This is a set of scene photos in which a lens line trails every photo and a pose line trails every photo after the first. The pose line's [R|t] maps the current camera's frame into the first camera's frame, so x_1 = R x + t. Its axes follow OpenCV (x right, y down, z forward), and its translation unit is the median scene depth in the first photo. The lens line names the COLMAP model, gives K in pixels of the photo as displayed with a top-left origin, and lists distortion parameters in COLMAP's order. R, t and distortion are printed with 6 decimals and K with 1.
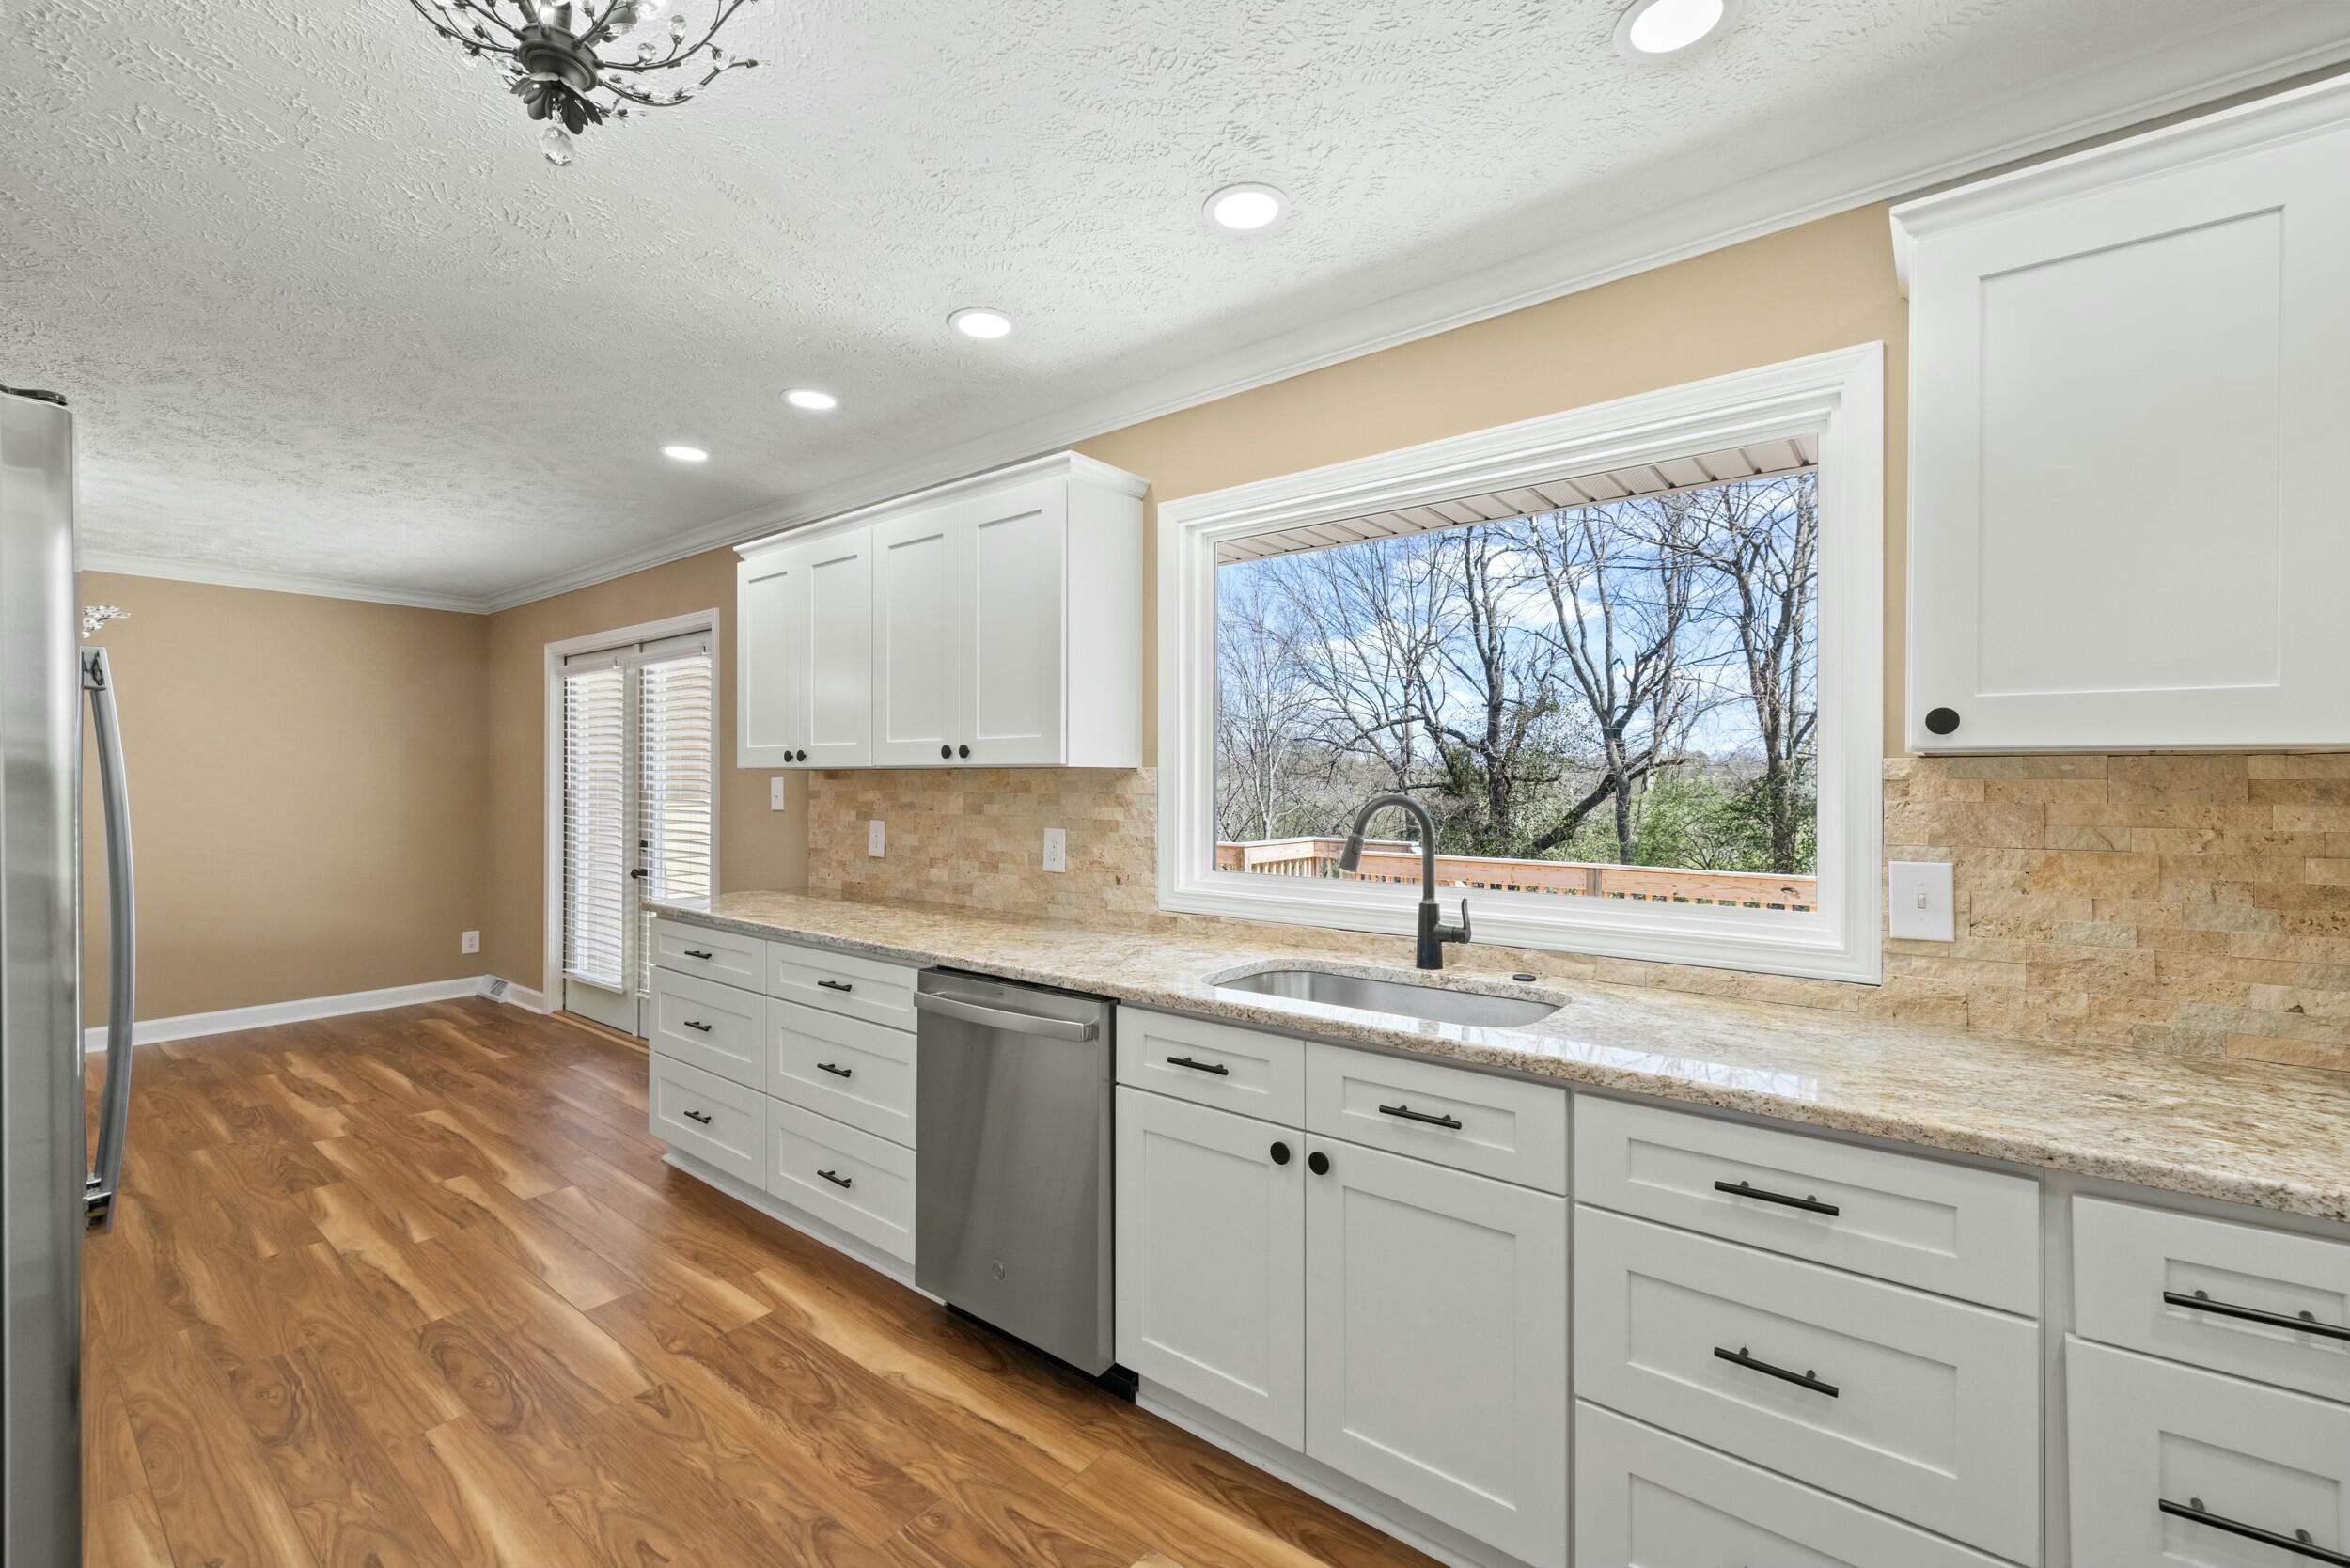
lens RADIAL K [[994.1, 0, 1174.0], [0, 994.1, 786.7], [0, 0, 1]] dist [-0.000560, 0.000797]
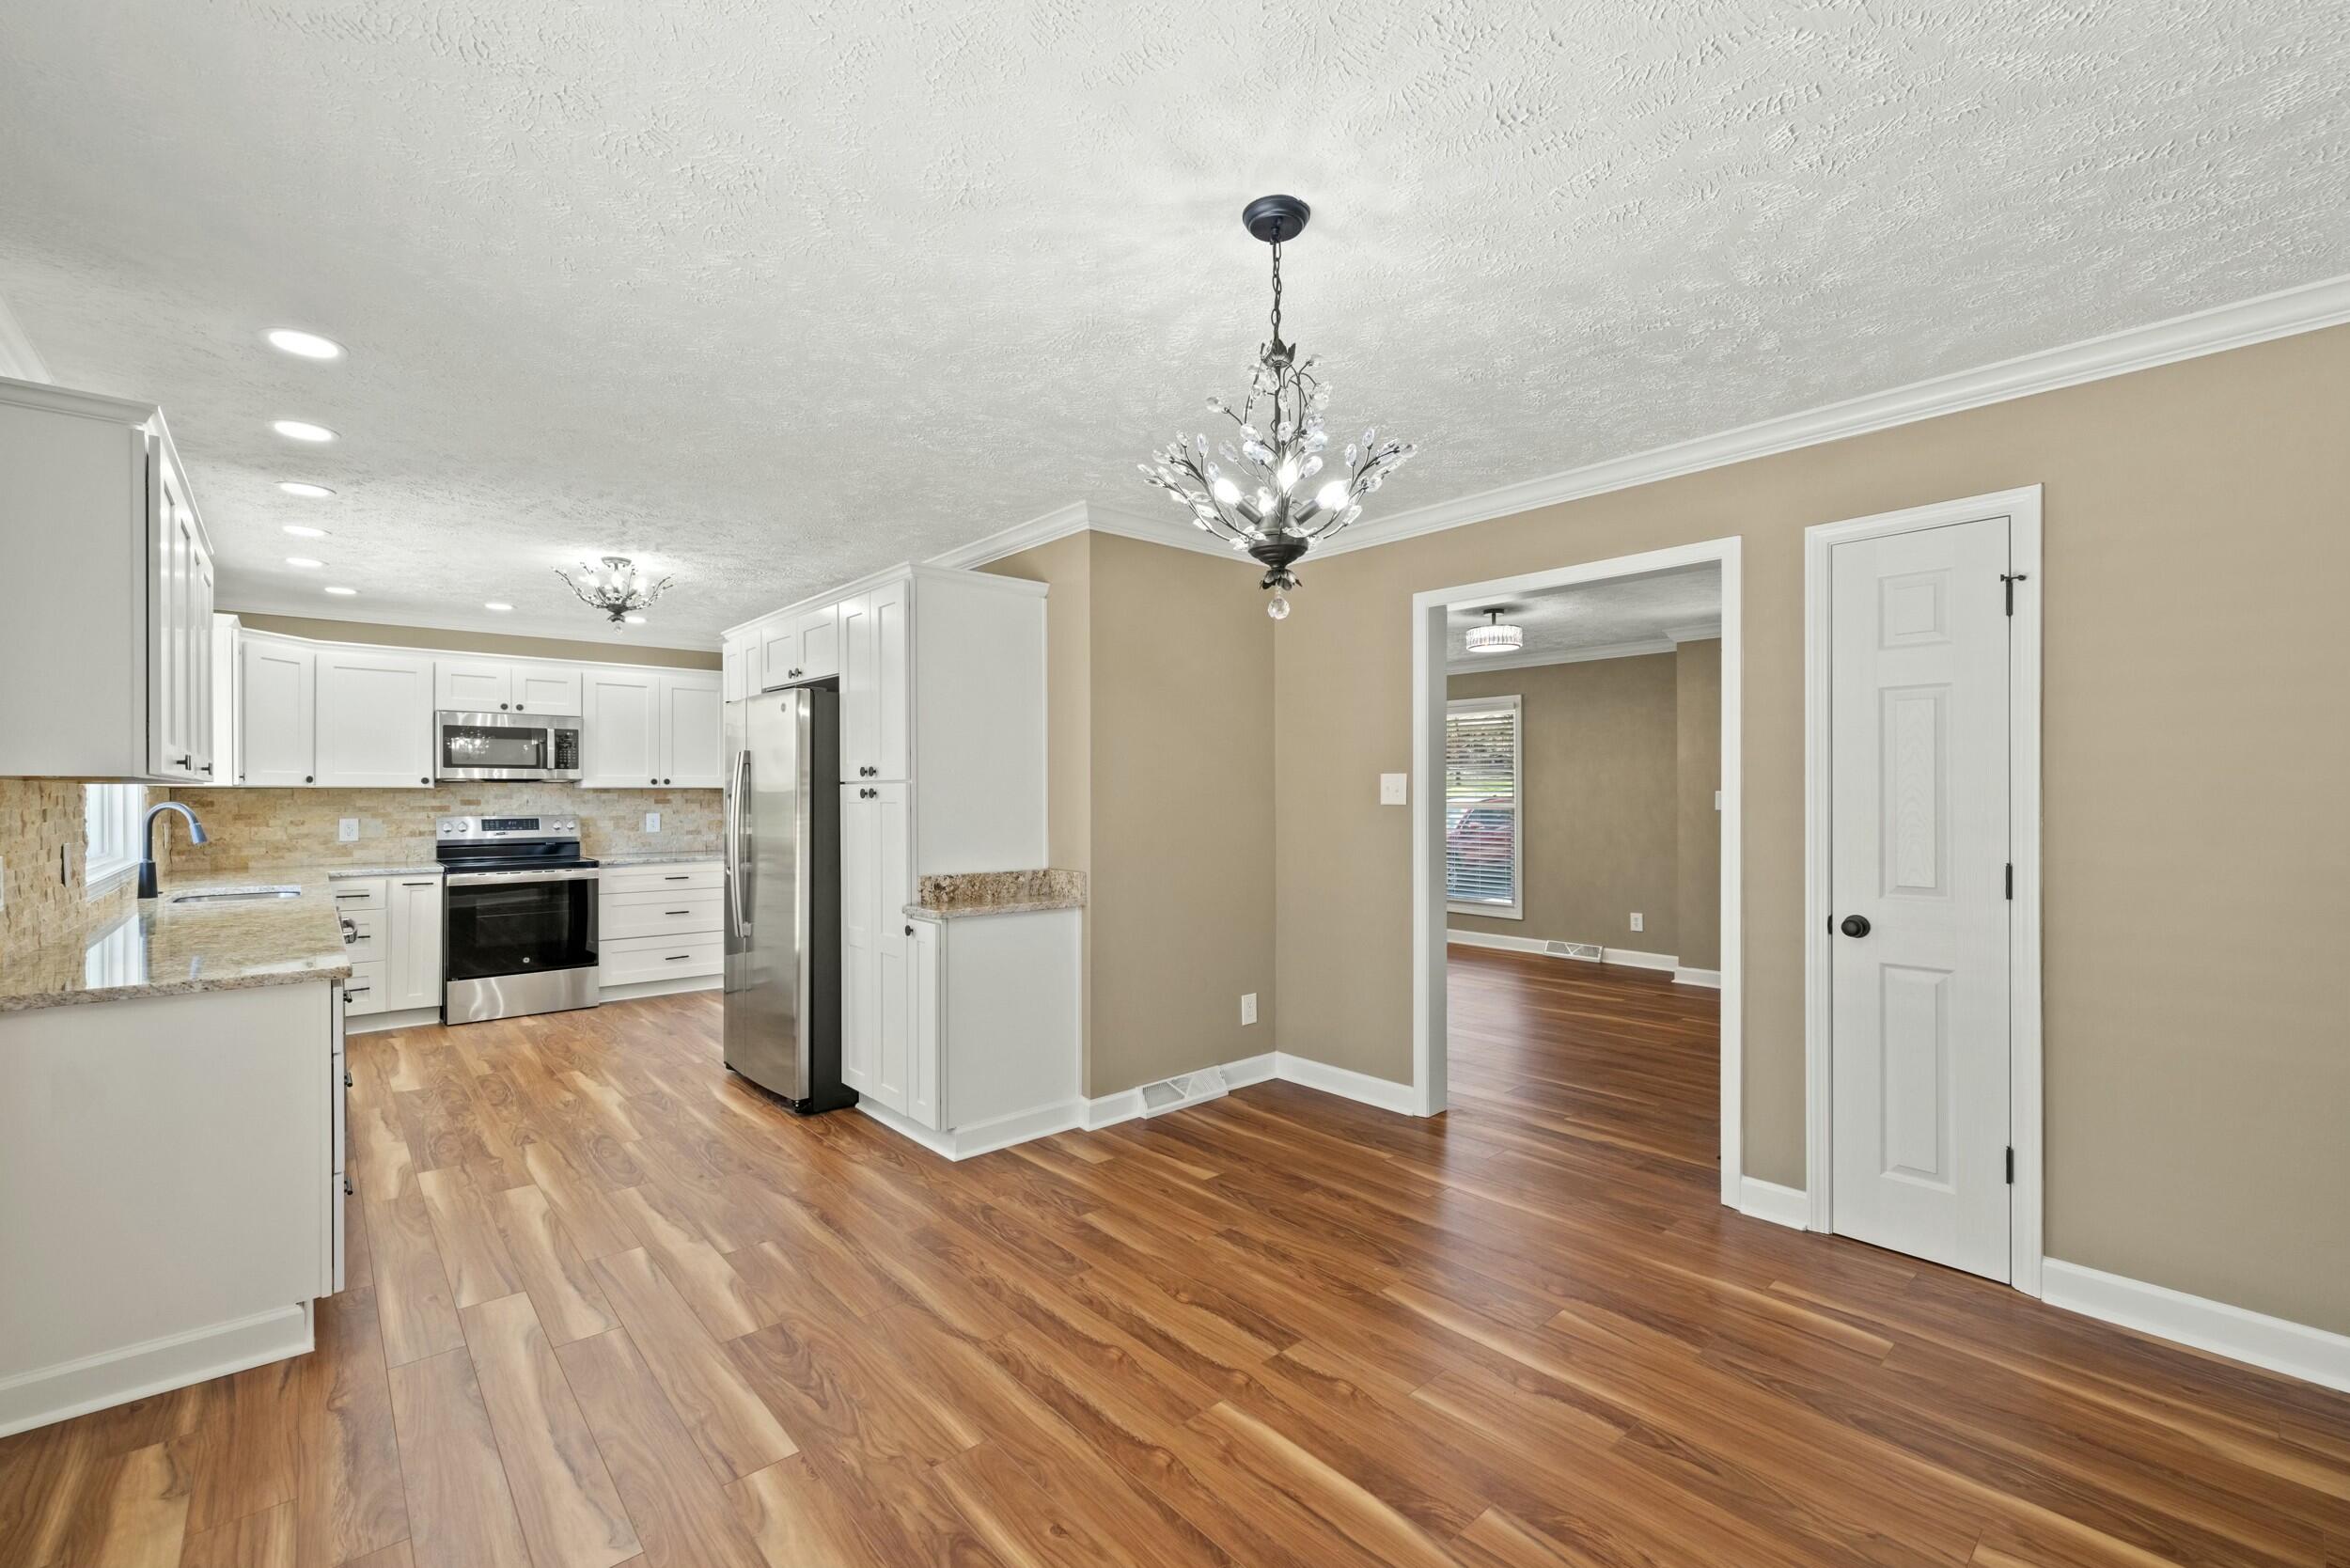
lens RADIAL K [[994.1, 0, 1179.4], [0, 994.1, 789.9], [0, 0, 1]] dist [-0.000560, 0.000797]
pose [[-0.984855, 0.004224, 0.173331, -1.801429], [0.005011, 0.999979, 0.004105, -0.013911], [-0.173310, 0.004912, -0.984855, 2.313617]]
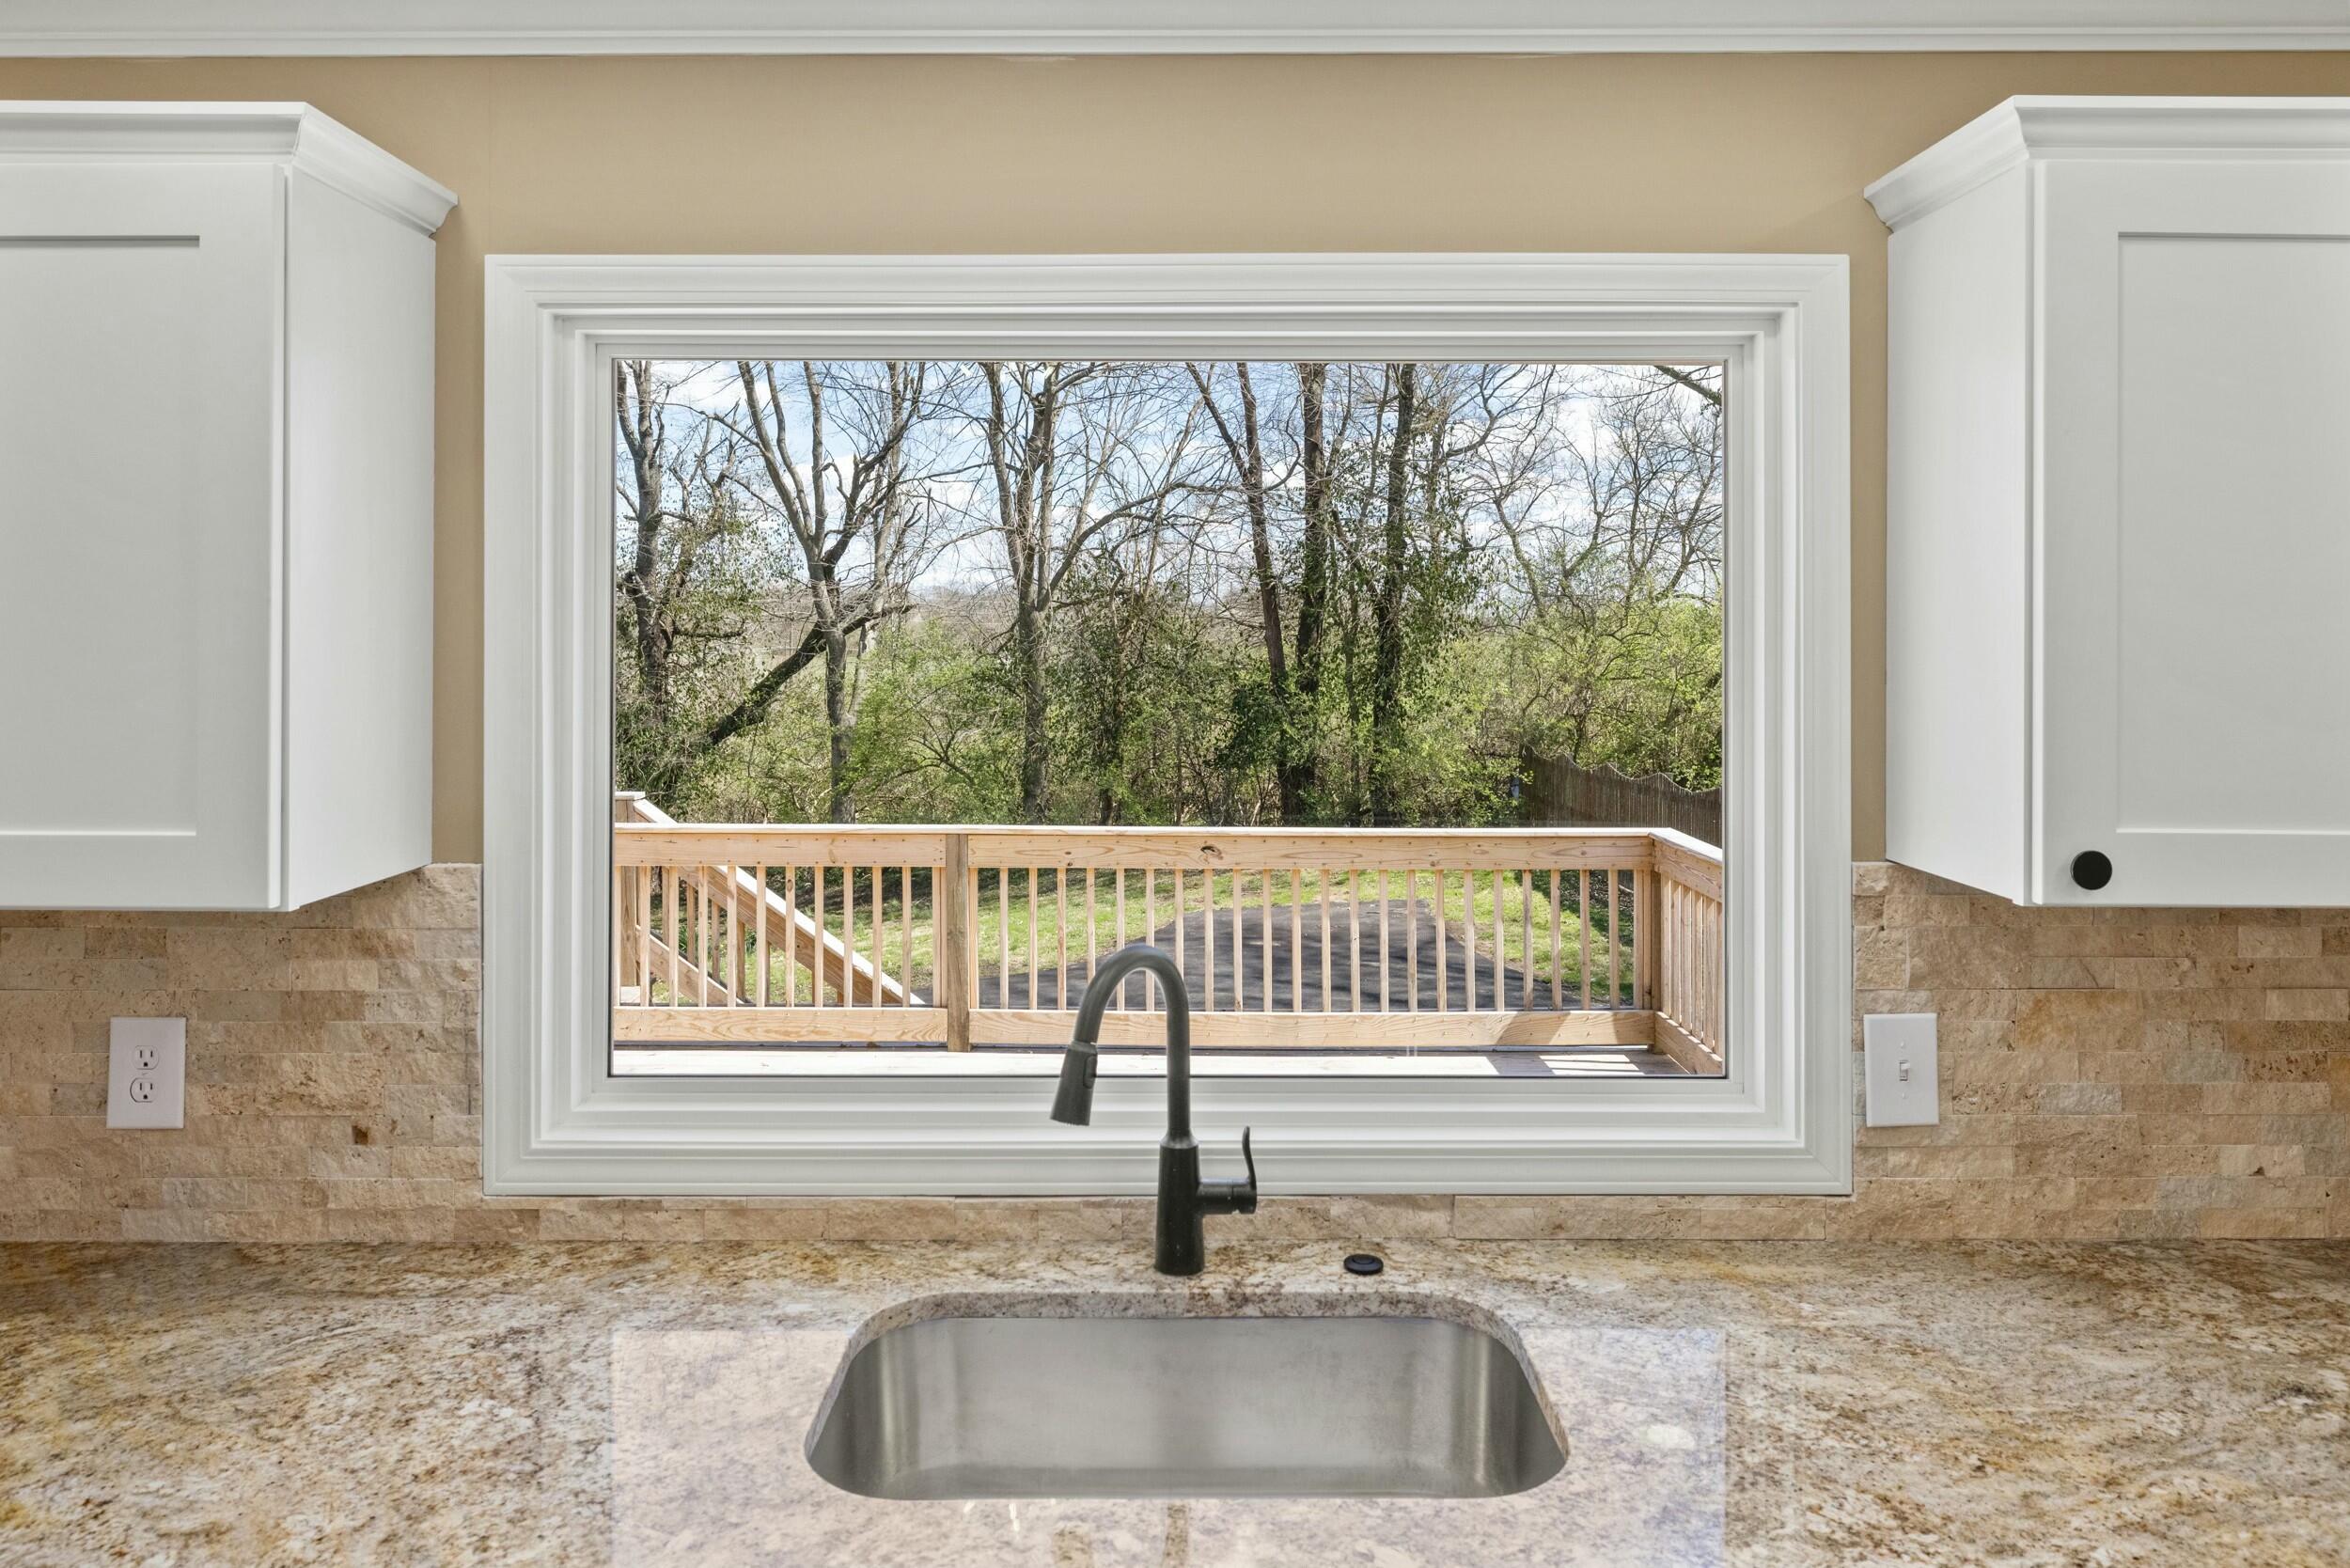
lens RADIAL K [[1496.0, 0, 1193.9], [0, 1496.0, 626.8], [0, 0, 1]] dist [-0.007387, 0.002103]
pose [[0.781133, 0.001260, 0.624363, -0.181161], [0.003106, 0.999978, -0.005904, -0.118934], [-0.624357, 0.006551, 0.781112, 0.303263]]
